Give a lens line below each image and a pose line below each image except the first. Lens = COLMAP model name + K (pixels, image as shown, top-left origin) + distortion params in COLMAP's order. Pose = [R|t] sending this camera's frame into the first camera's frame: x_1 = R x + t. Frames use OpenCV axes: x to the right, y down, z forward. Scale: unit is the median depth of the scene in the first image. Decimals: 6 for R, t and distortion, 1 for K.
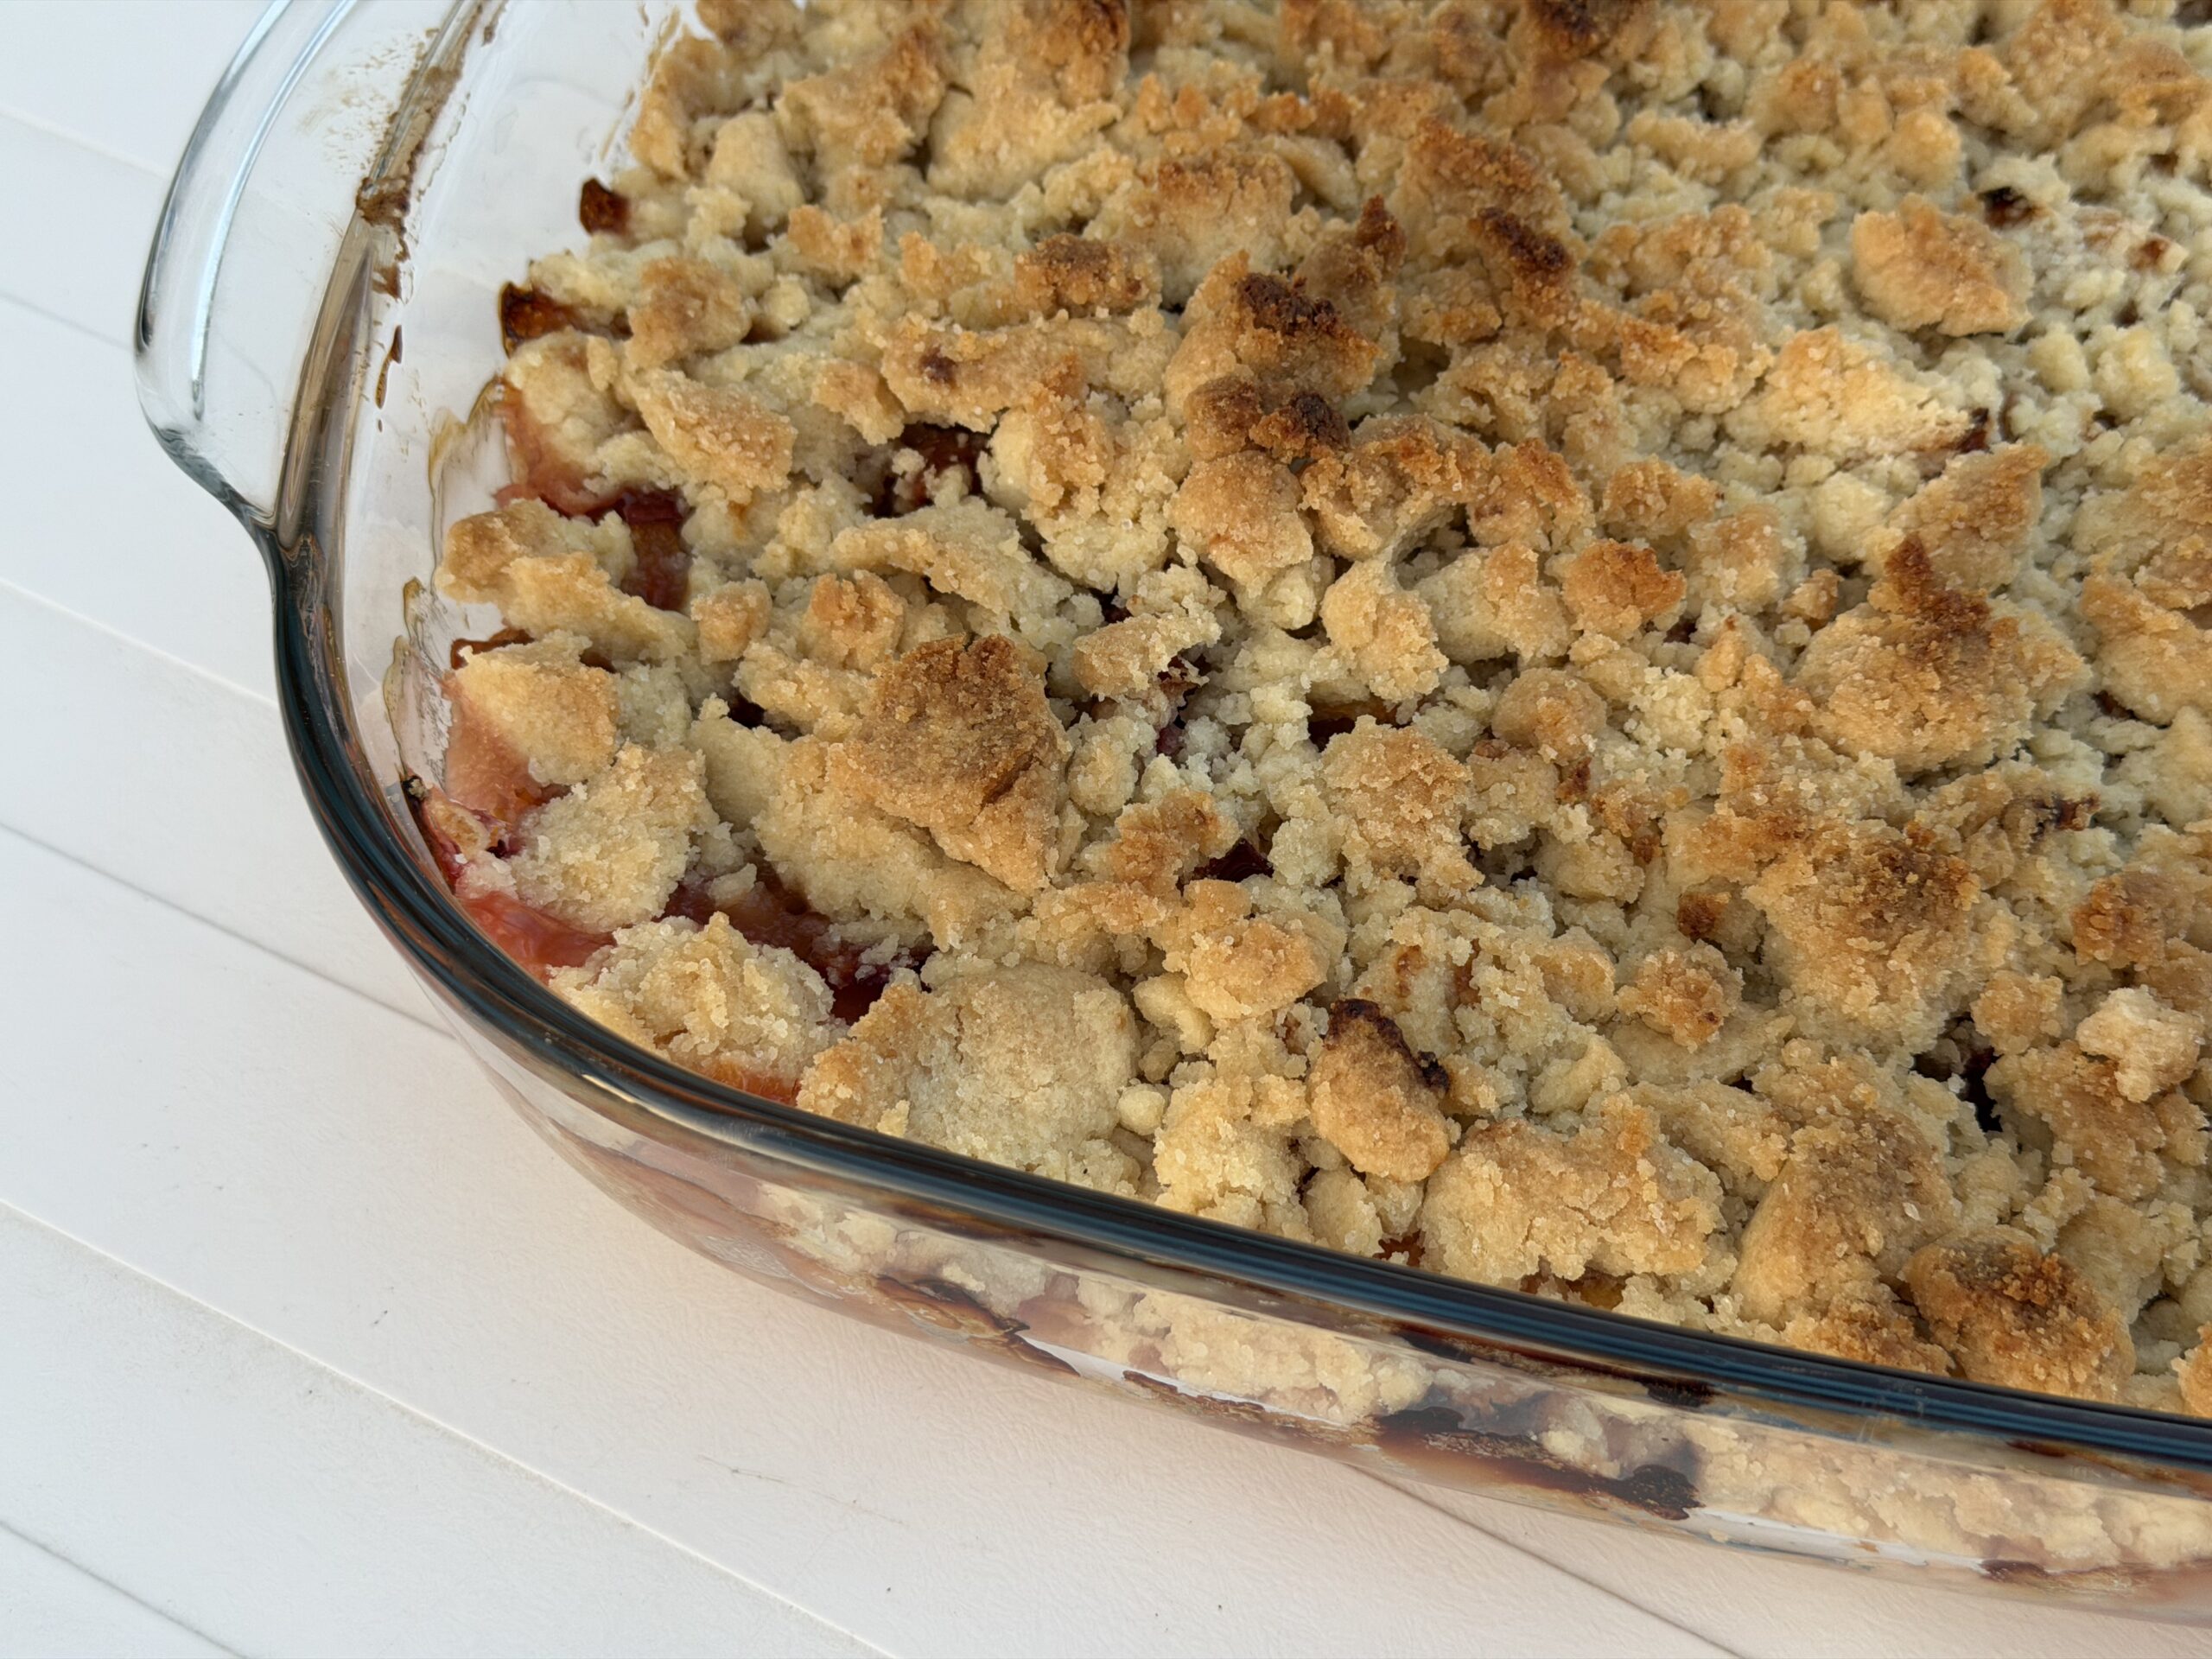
lens RADIAL K [[3182.8, 0, 1142.1], [0, 3182.8, 823.8], [0, 0, 1]] dist [0.173669, -0.423184]
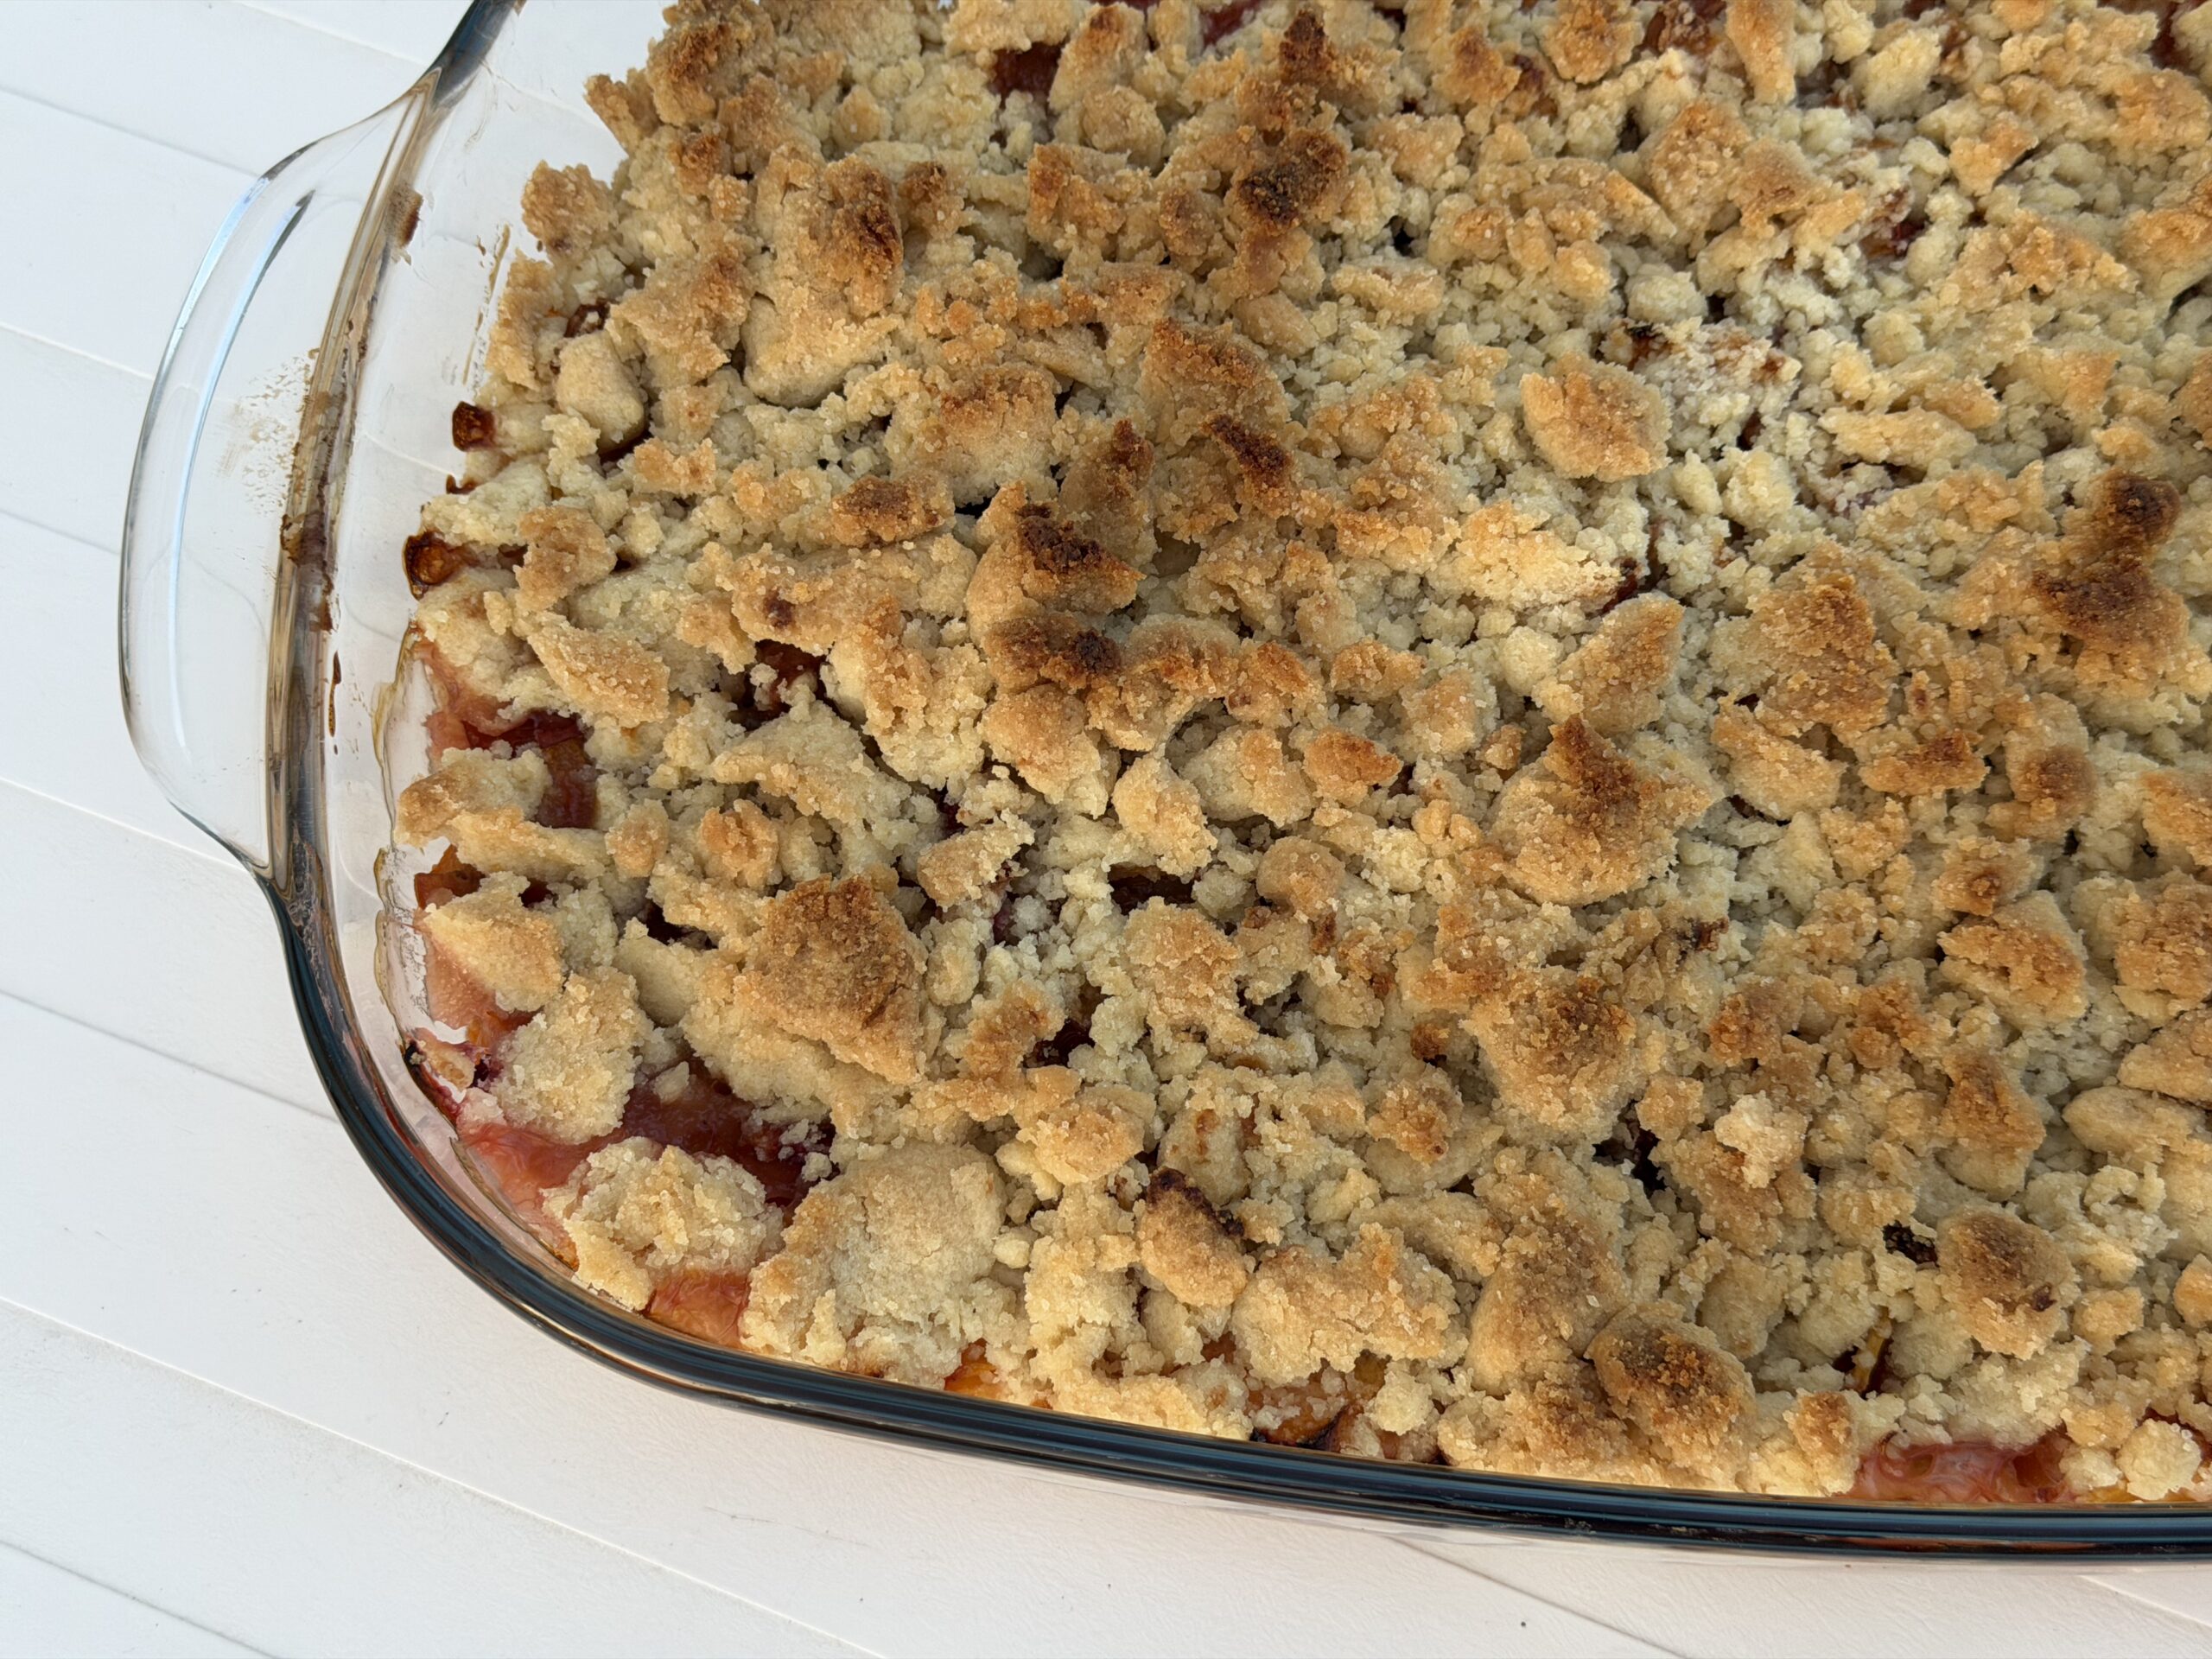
lens RADIAL K [[3119.9, 0, 1106.0], [0, 3119.9, 829.5], [0, 0, 1]] dist [0.165566, -0.304320]
pose [[0.994211, -0.106409, 0.014908, 0.034410], [0.099664, 0.965114, 0.242120, -0.352875], [-0.040152, -0.239233, 0.970132, -0.184704]]
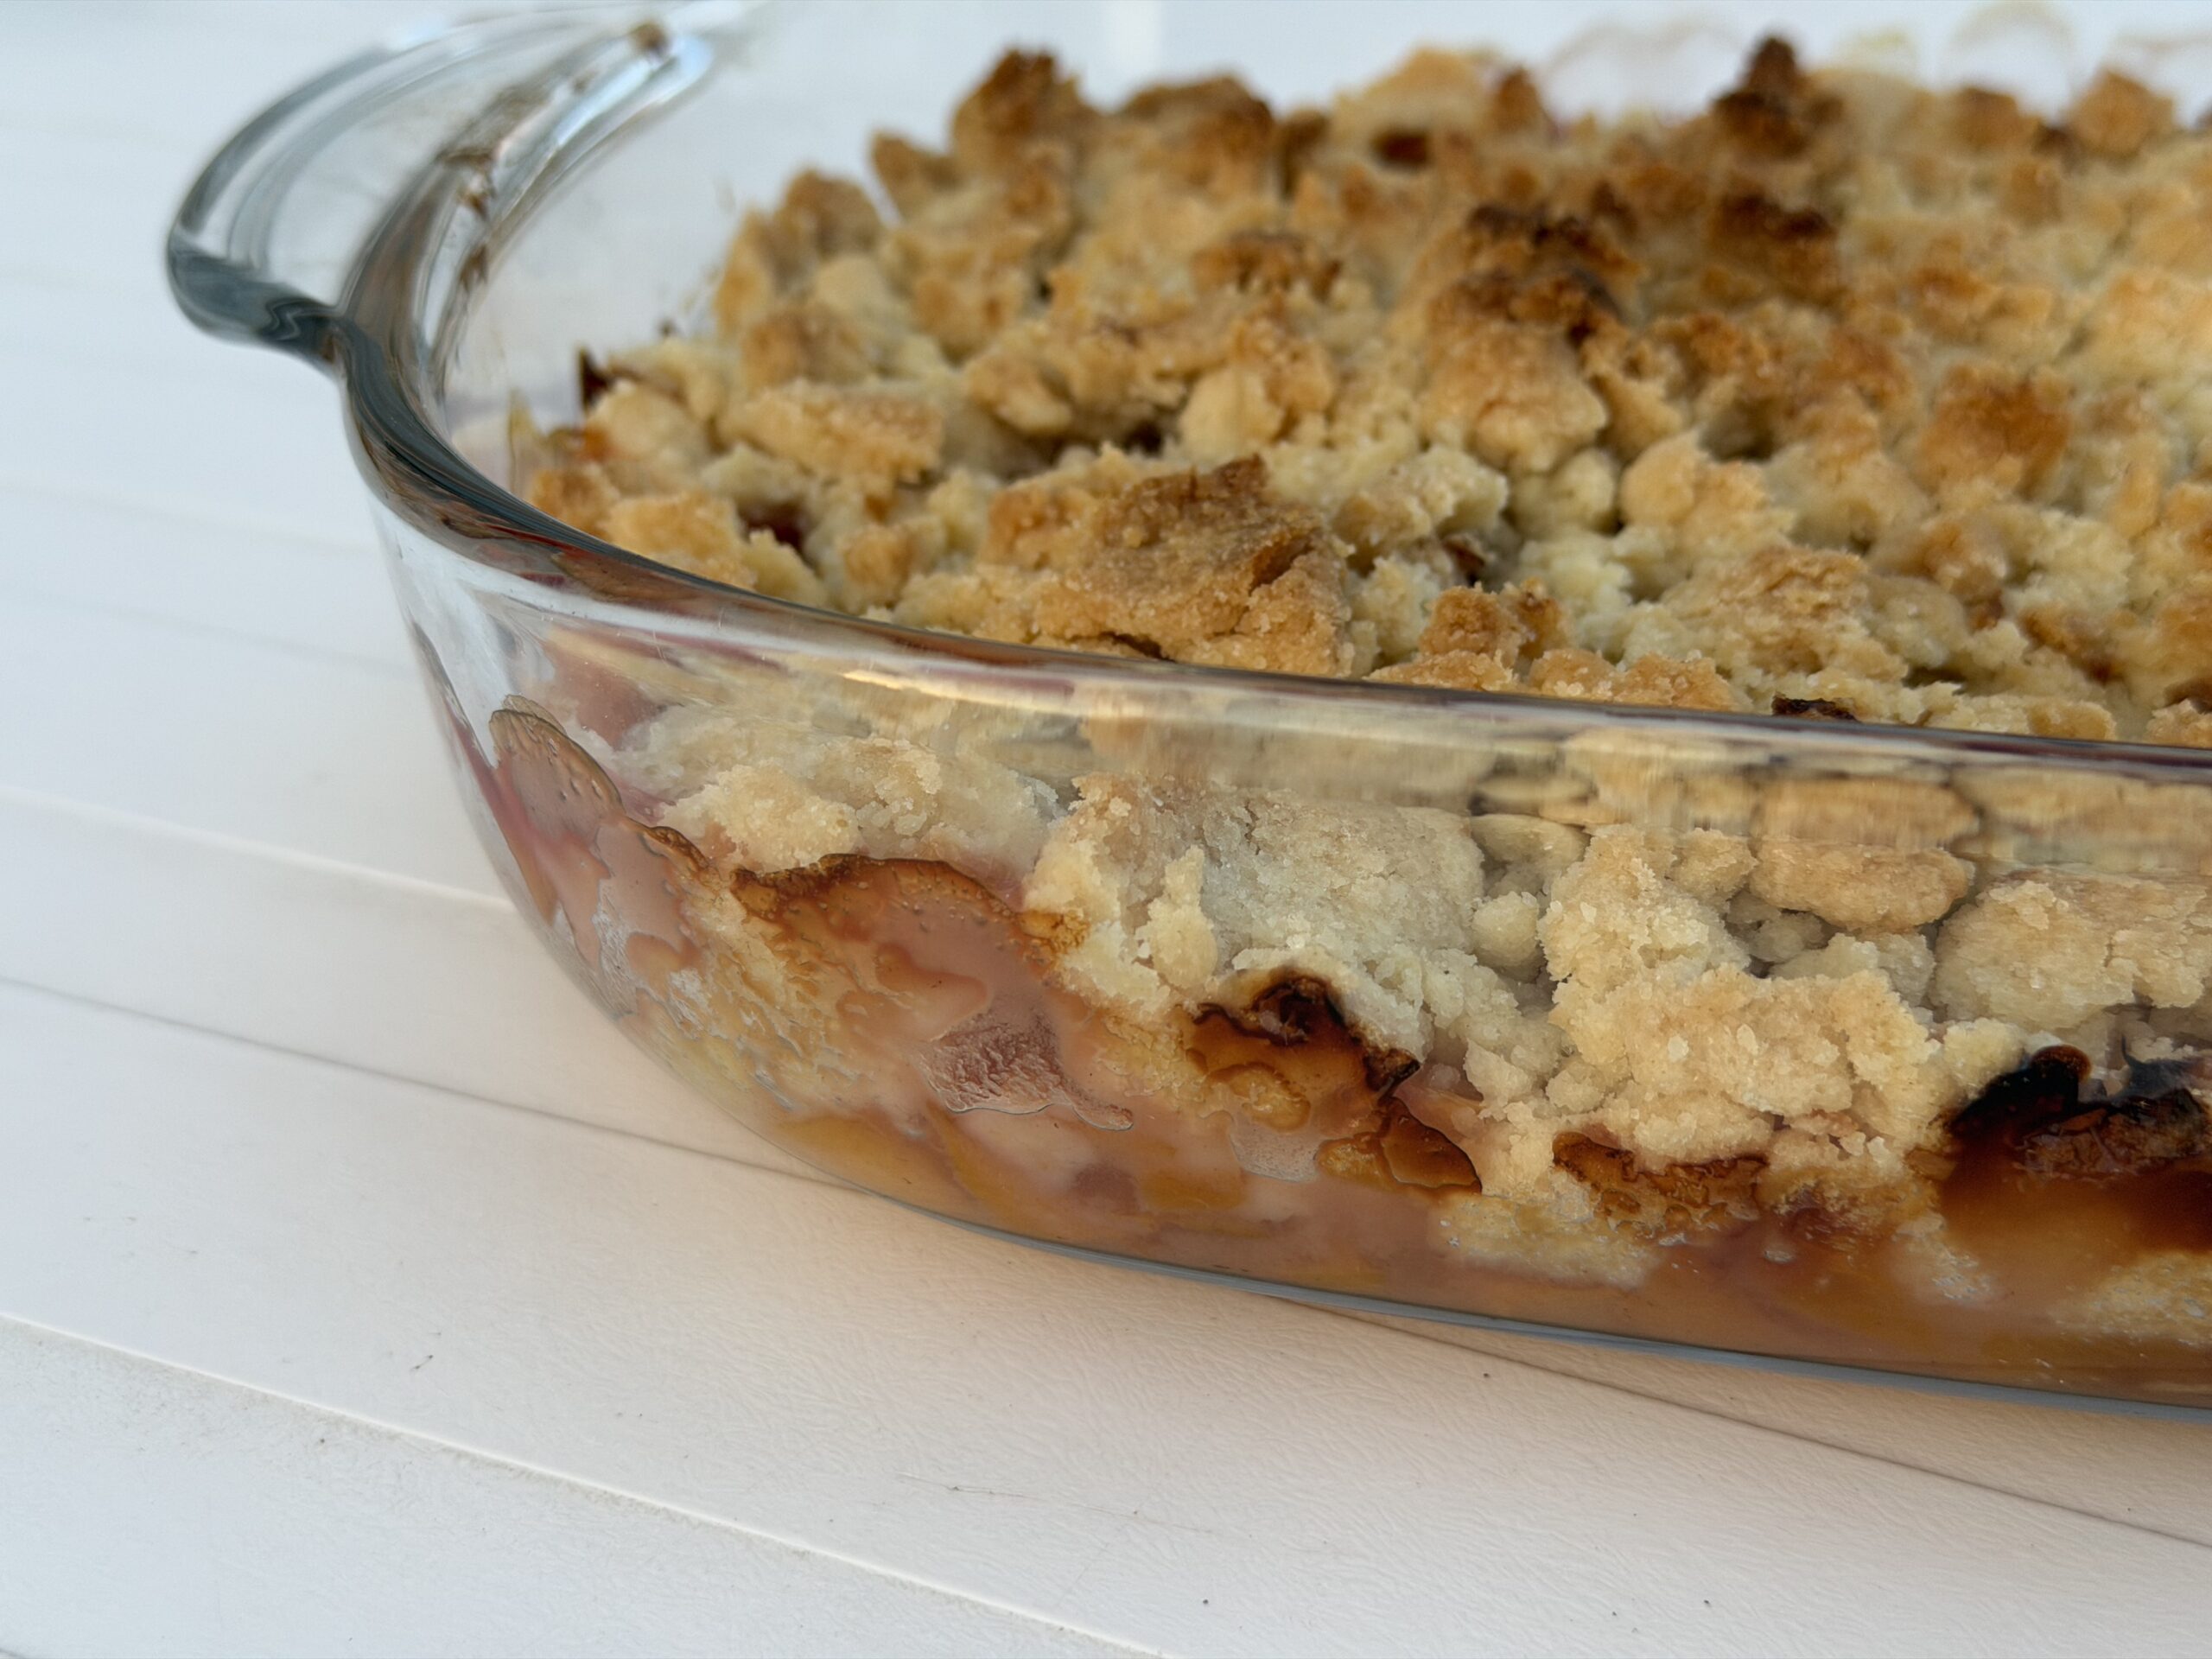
lens RADIAL K [[3215.3, 0, 1106.0], [0, 3215.3, 829.5], [0, 0, 1]] dist [0.094959, -0.057940]
pose [[0.997973, -0.033951, 0.053822, -0.121494], [0.054267, 0.895794, -0.441145, 0.363705], [-0.033236, 0.443171, 0.895821, 0.311938]]
